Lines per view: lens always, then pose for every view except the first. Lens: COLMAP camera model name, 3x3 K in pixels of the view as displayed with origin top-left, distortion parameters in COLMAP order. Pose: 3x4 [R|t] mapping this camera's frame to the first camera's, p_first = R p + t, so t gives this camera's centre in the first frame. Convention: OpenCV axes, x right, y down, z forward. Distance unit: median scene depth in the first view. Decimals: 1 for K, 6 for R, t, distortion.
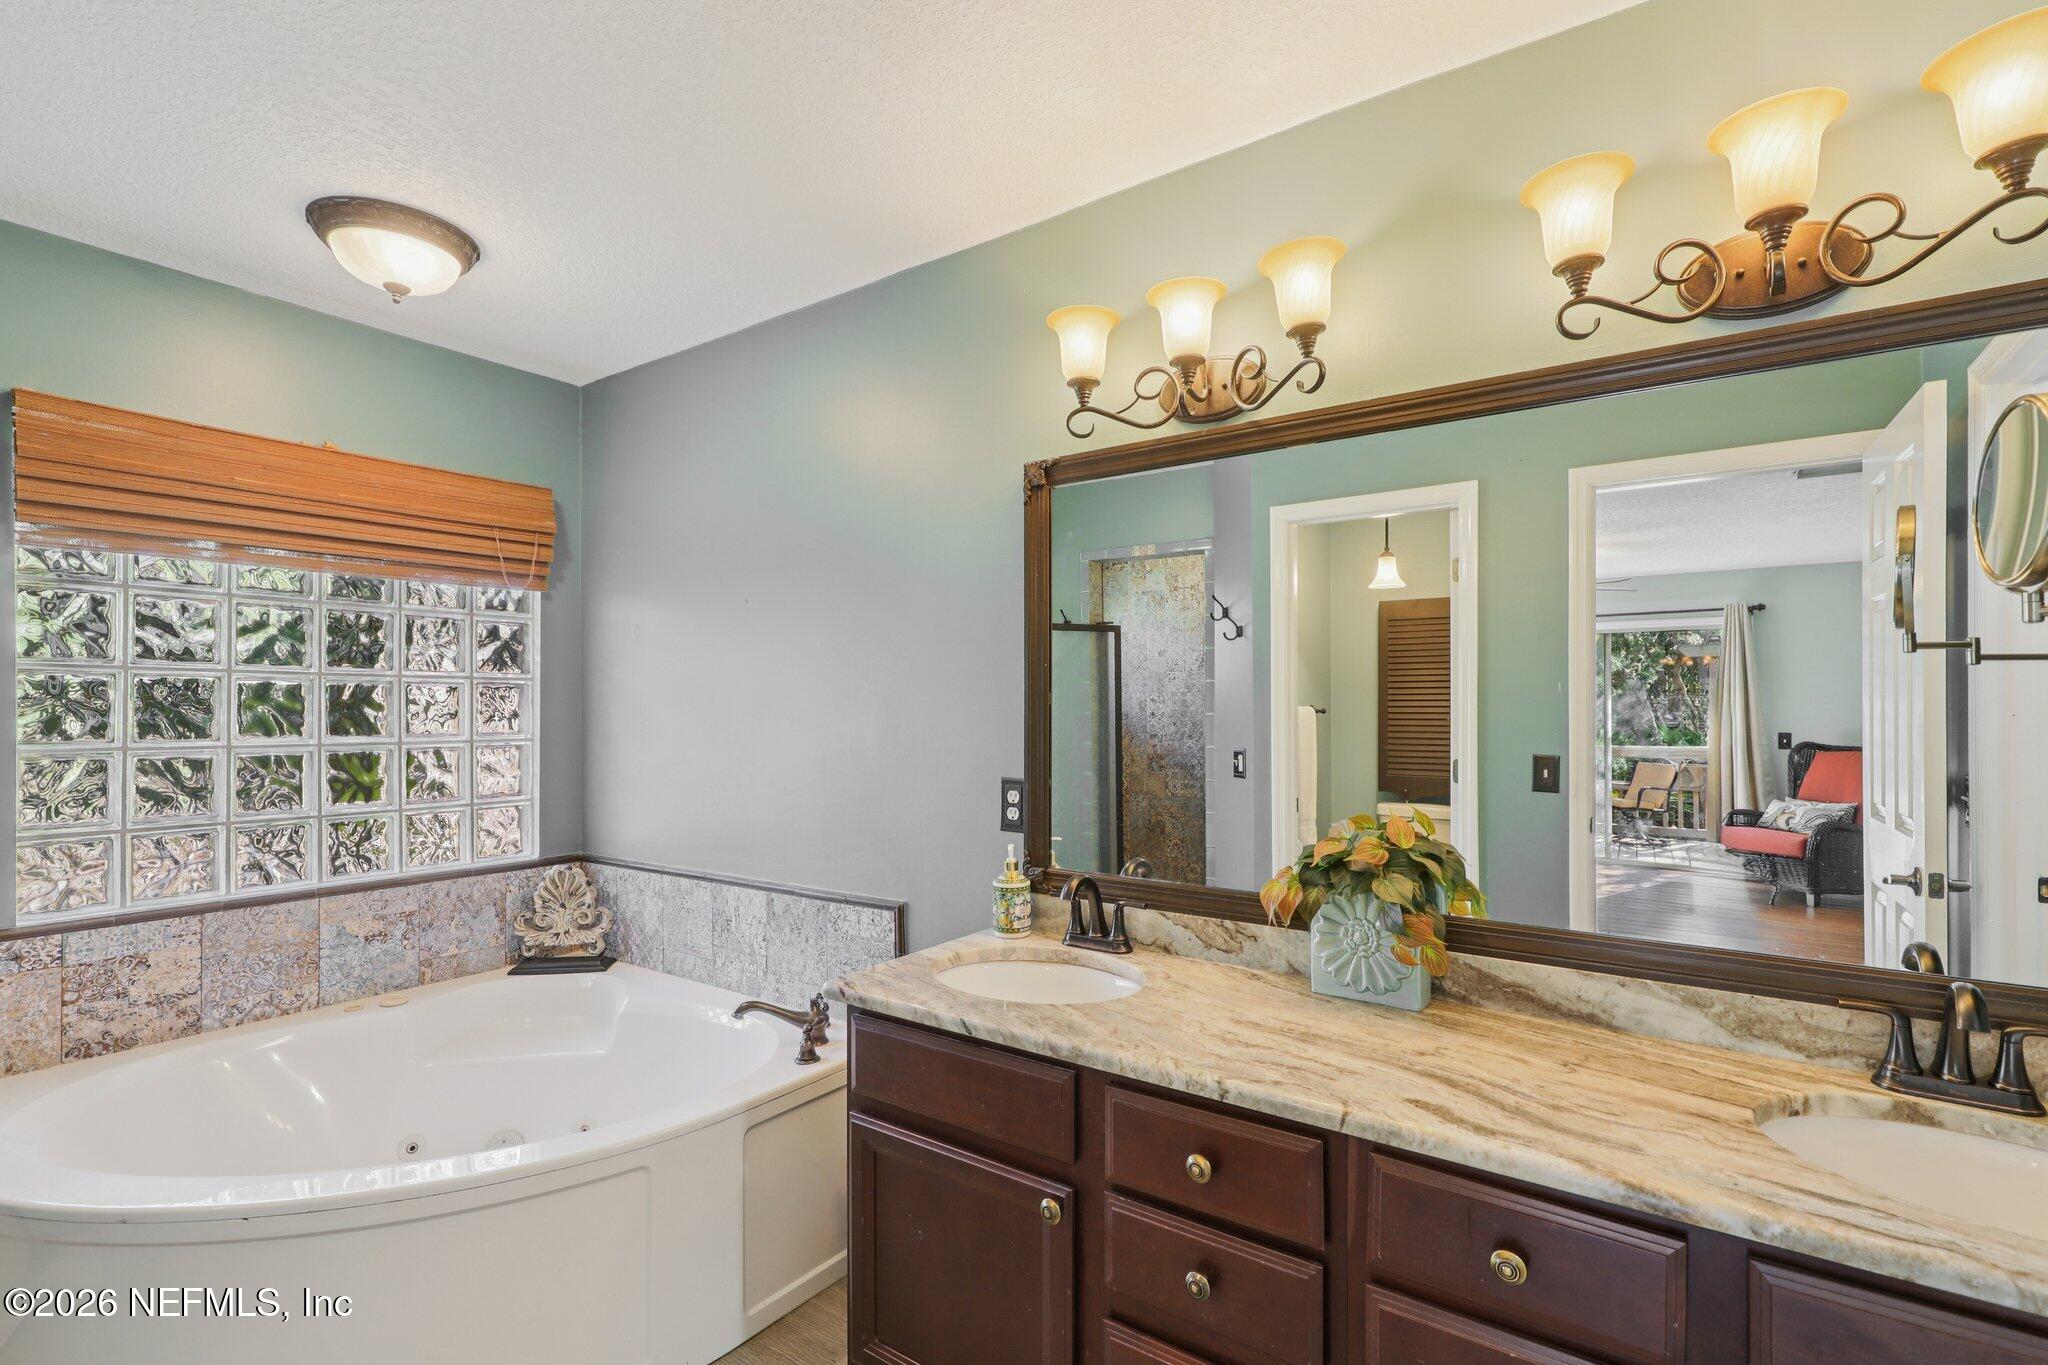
lens RADIAL K [[928.4, 0, 1030.1], [0, 928.4, 708.1], [0, 0, 1]] dist [0.003812, -0.001326]
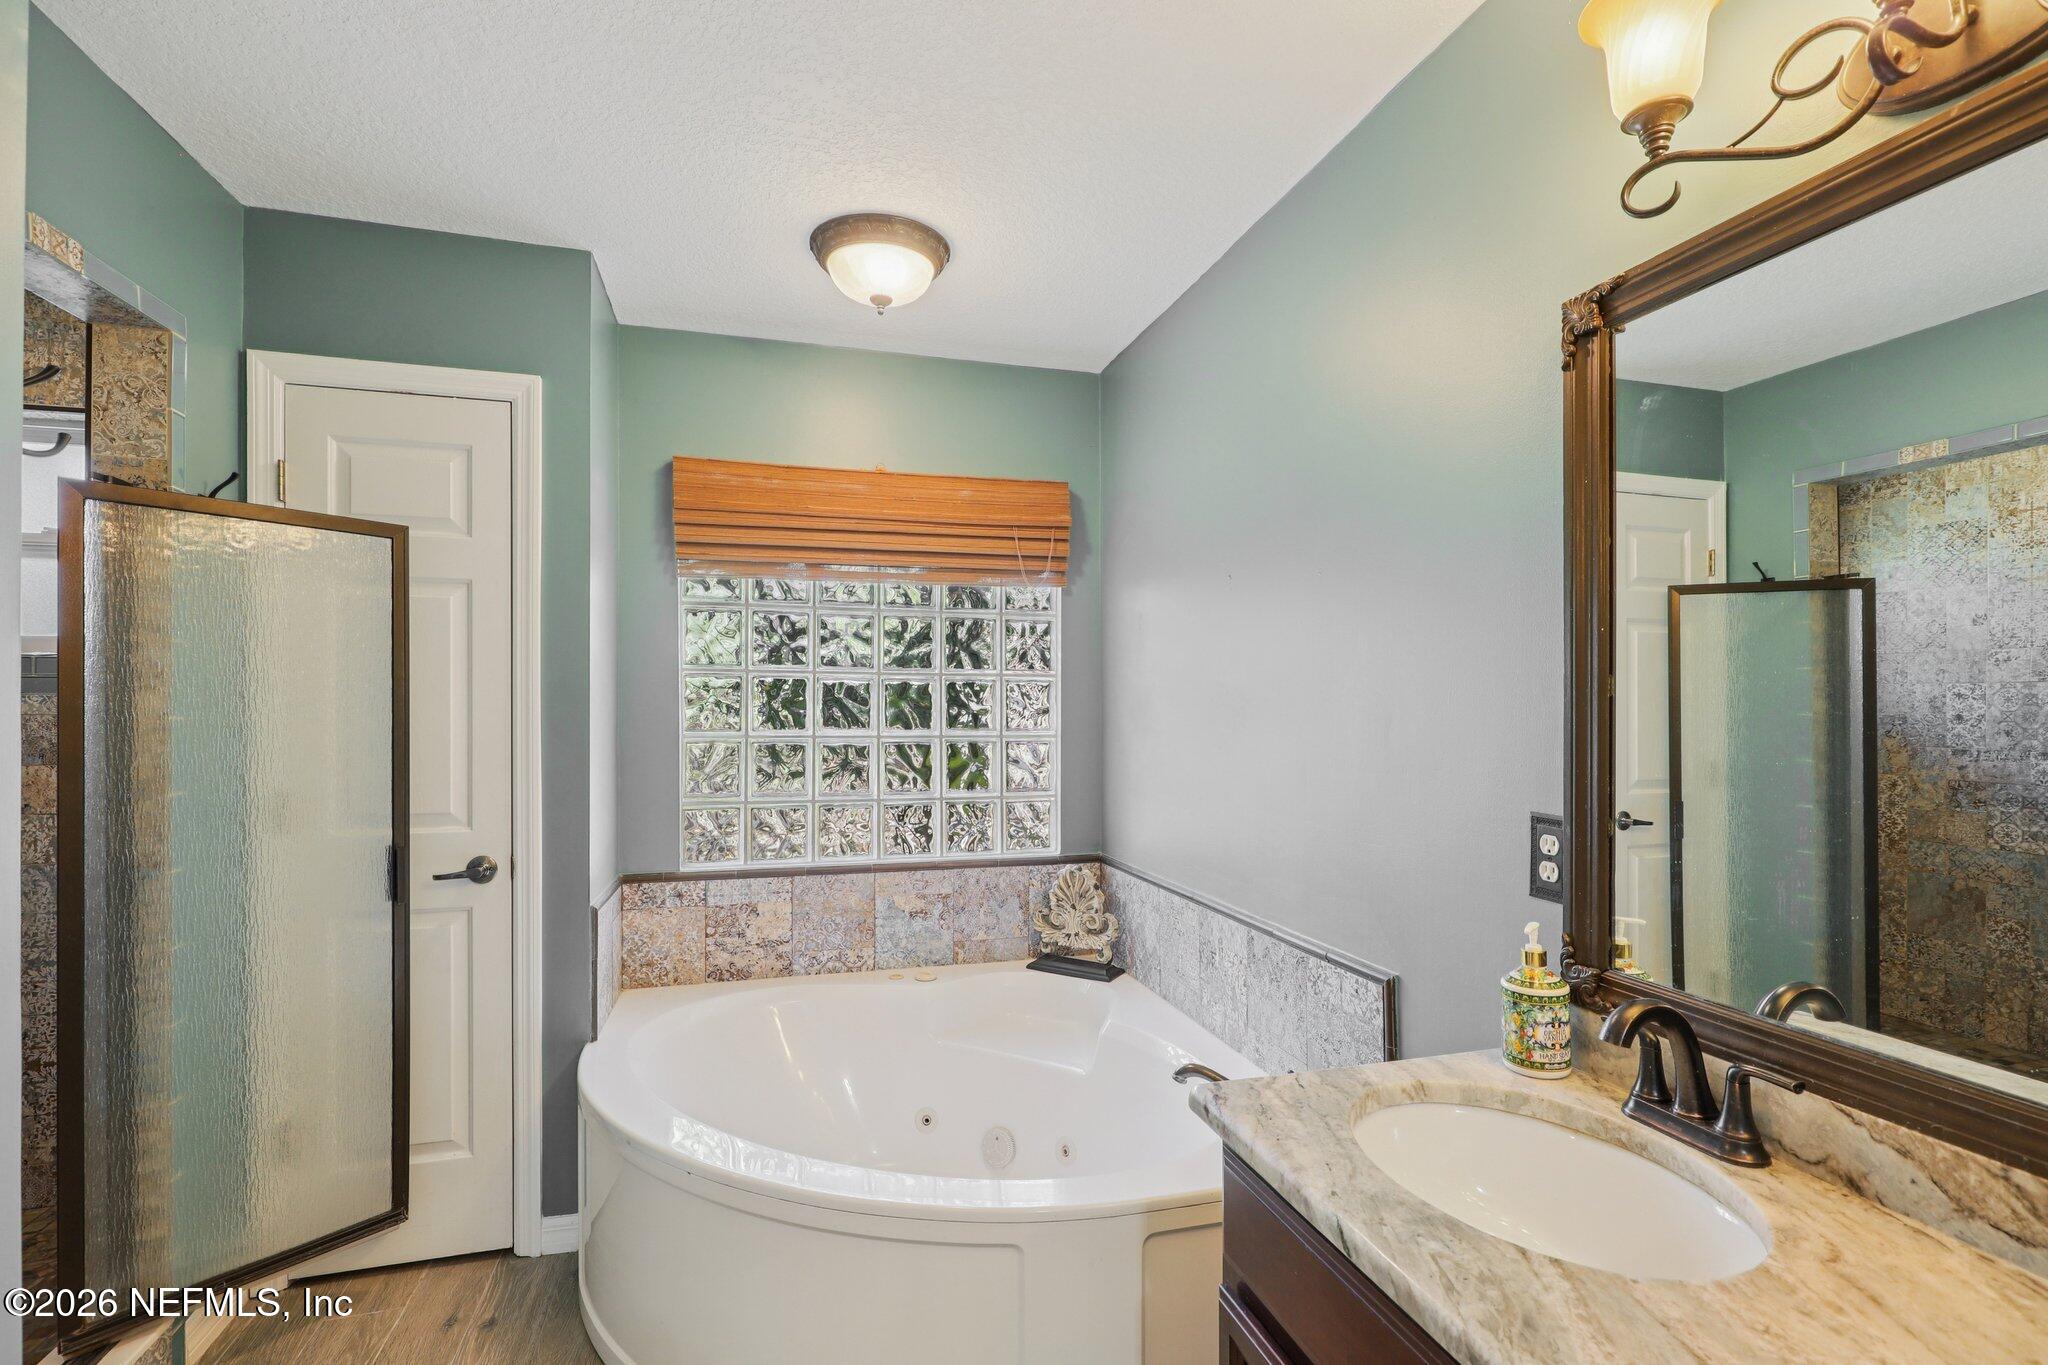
lens RADIAL K [[928.4, 0, 1030.1], [0, 928.4, 708.1], [0, 0, 1]] dist [0.003812, -0.001326]
pose [[0.777212, 0.003243, -0.629230, 0.090617], [-0.003063, 0.999994, 0.001371, 0.003223], [0.629231, 0.000862, 0.777218, 0.256872]]
